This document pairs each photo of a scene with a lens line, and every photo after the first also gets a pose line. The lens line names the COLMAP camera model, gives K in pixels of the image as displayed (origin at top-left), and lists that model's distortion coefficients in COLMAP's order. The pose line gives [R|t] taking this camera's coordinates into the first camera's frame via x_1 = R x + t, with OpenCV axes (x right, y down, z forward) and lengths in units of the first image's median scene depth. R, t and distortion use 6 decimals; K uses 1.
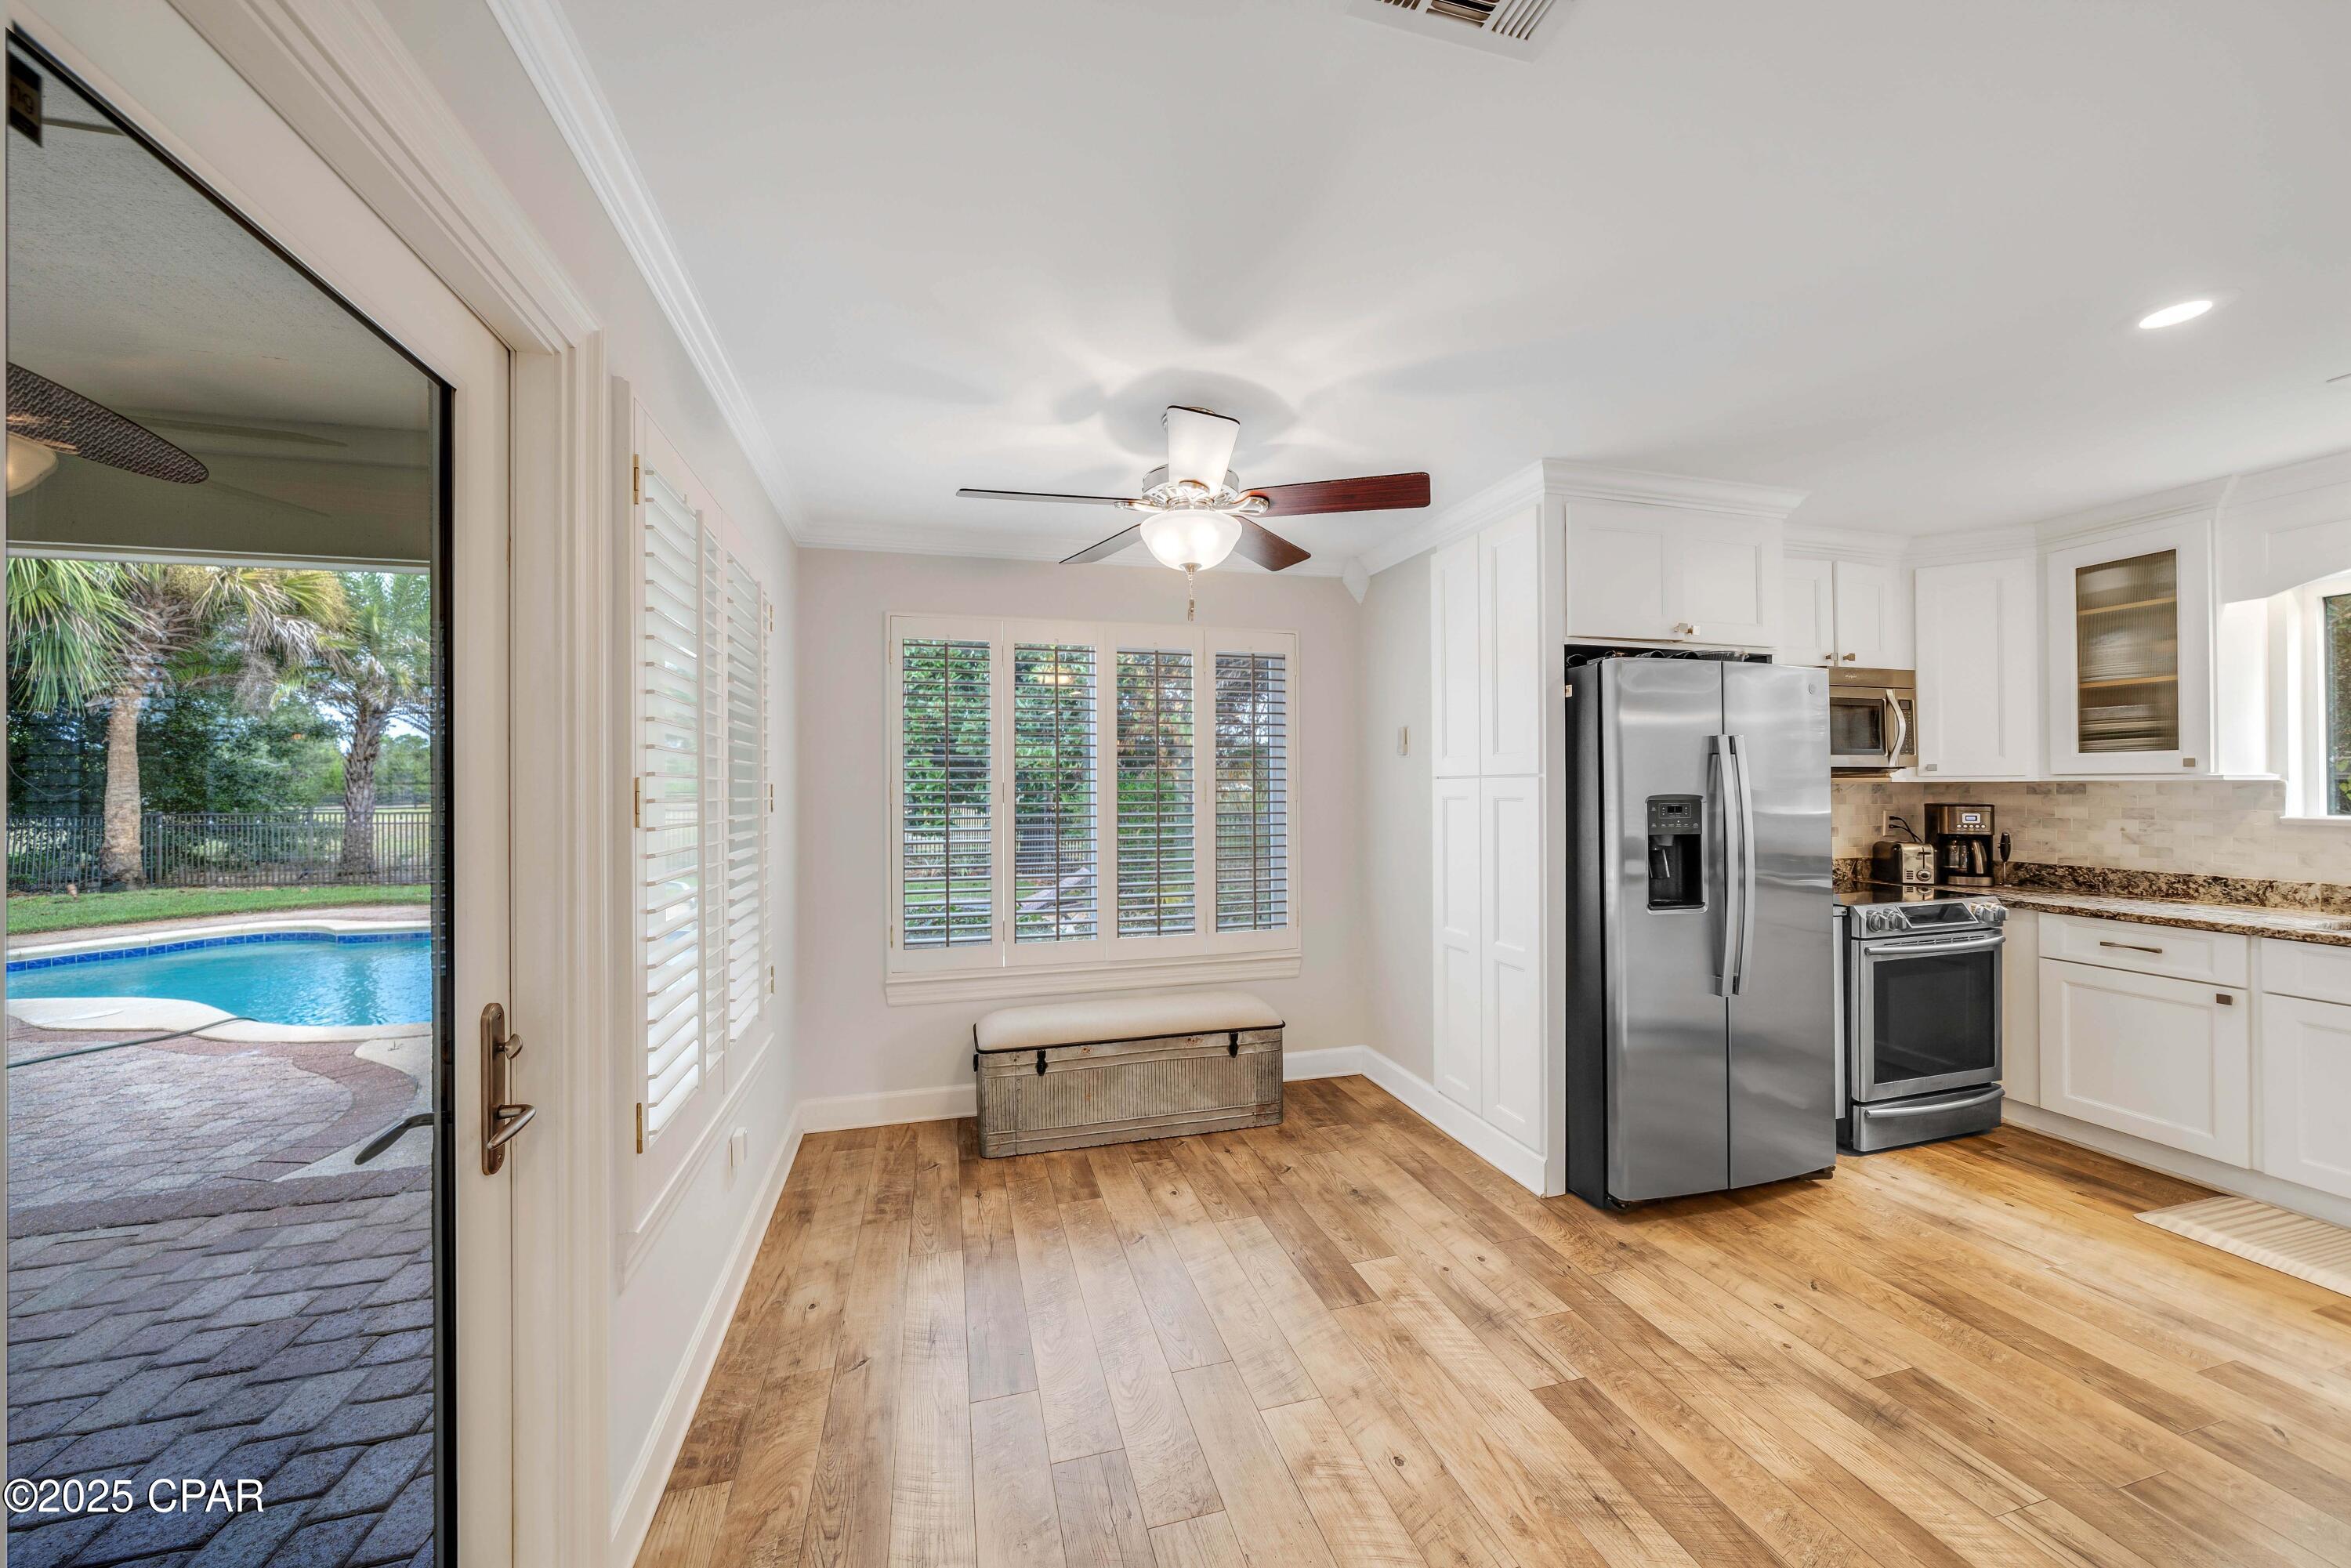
lens RADIAL K [[814.9, 0, 1166.0], [0, 814.9, 784.3], [0, 0, 1]] dist [-0.004519, -0.000244]
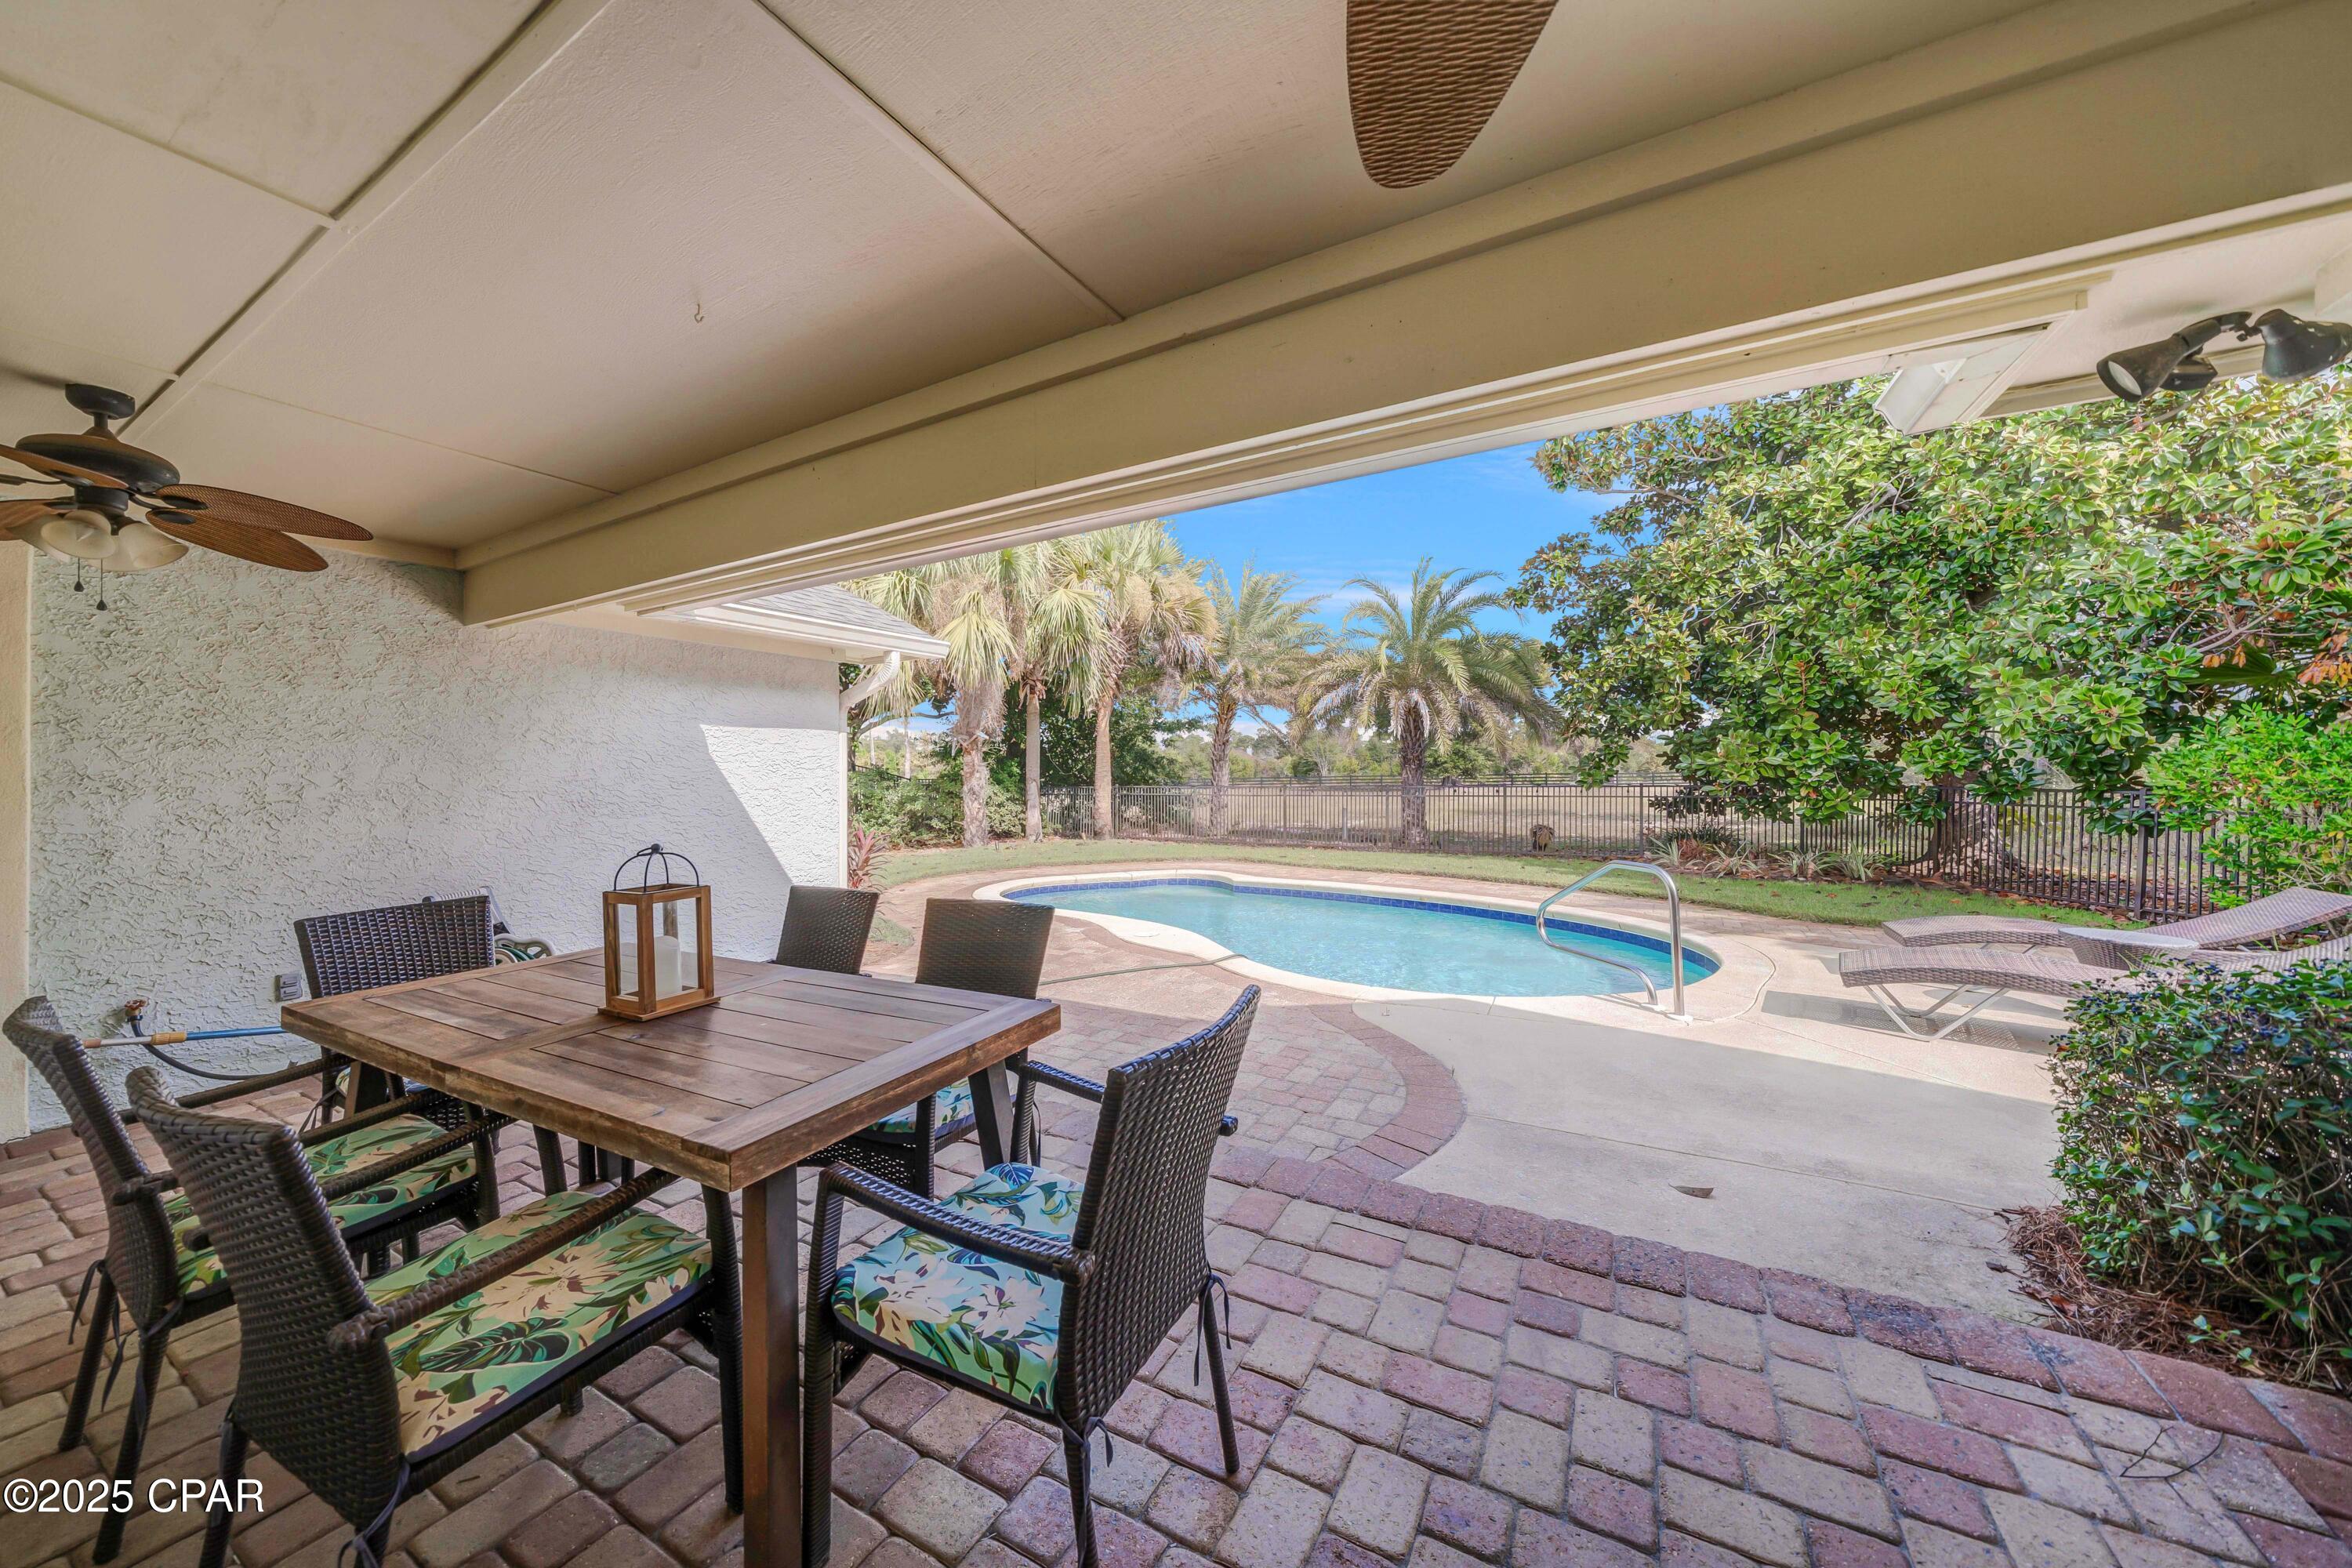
lens RADIAL K [[808.9, 0, 1178.6], [0, 808.9, 774.6], [0, 0, 1]] dist [0.000615, 0.000045]
pose [[0.726120, -0.002843, -0.687562, -0.854642], [0.006023, 0.999979, 0.002226, 0.059396], [0.687542, -0.005758, 0.726122, 0.215973]]
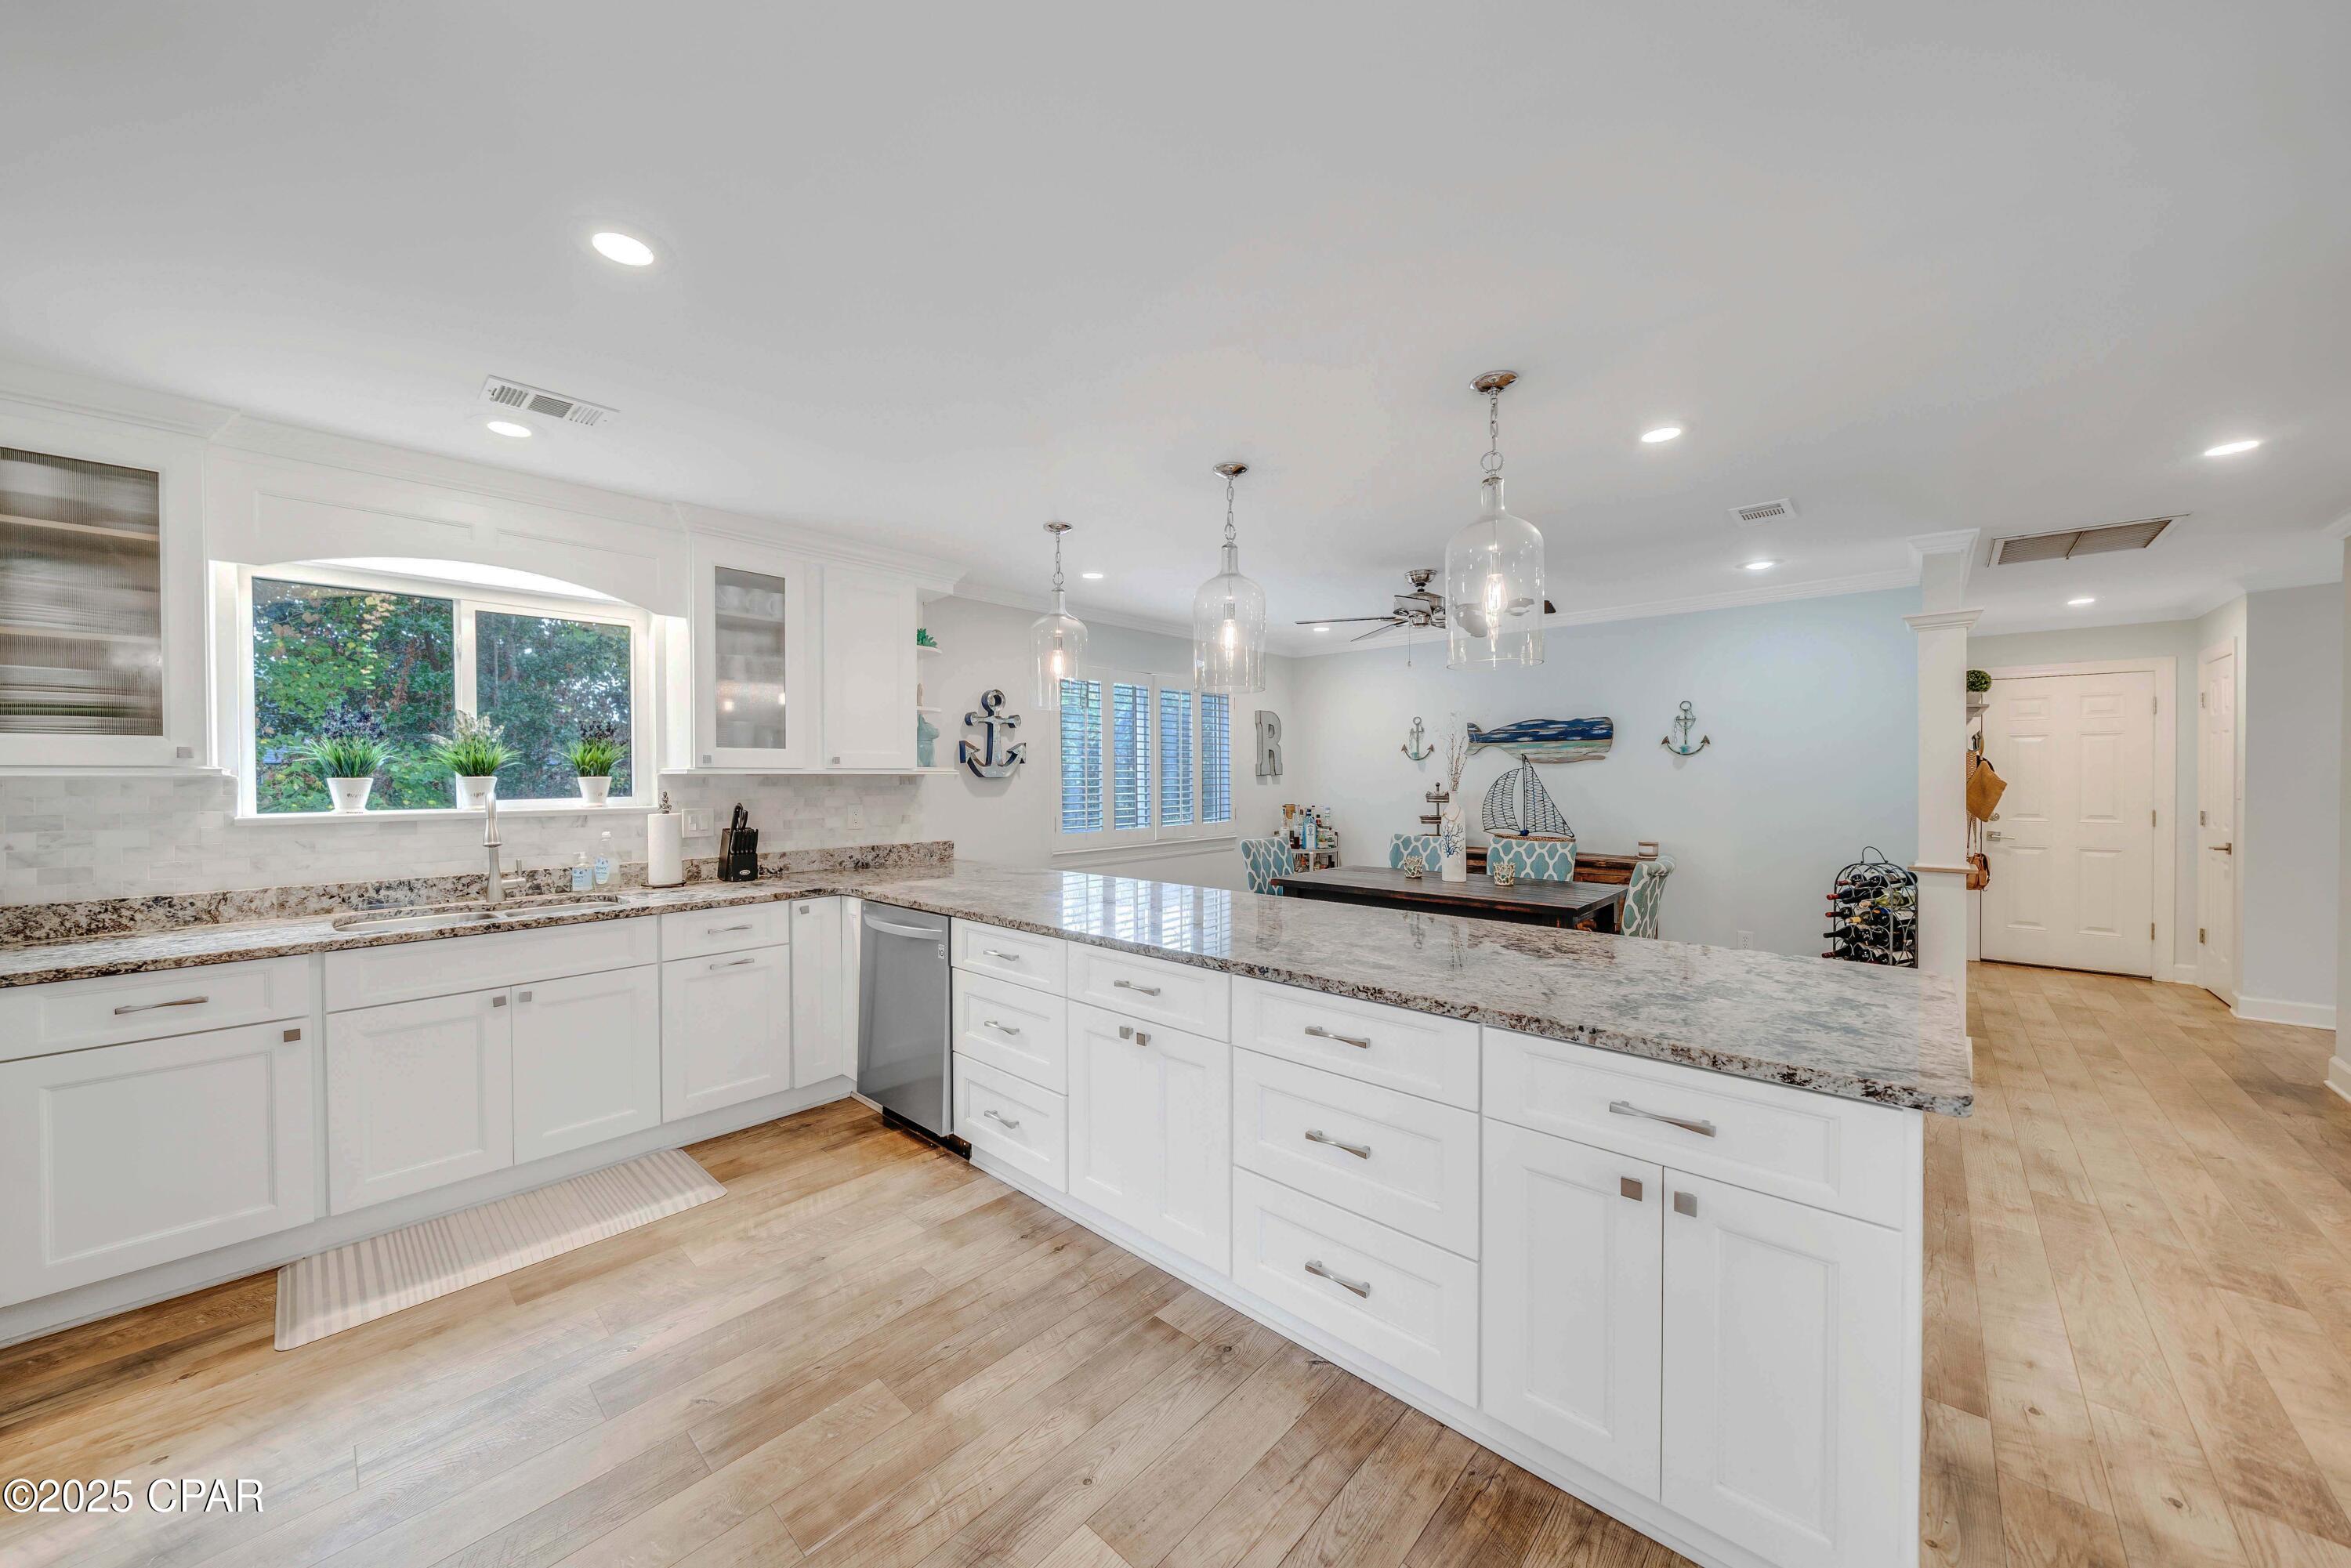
lens RADIAL K [[814.9, 0, 1160.6], [0, 814.9, 780.8], [0, 0, 1]] dist [-0.004519, -0.000244]
pose [[-0.522955, 0.002631, 0.852356, 0.103178], [0.005813, 0.999983, 0.000479, 0.005191], [-0.852340, 0.005205, -0.522962, 0.586993]]
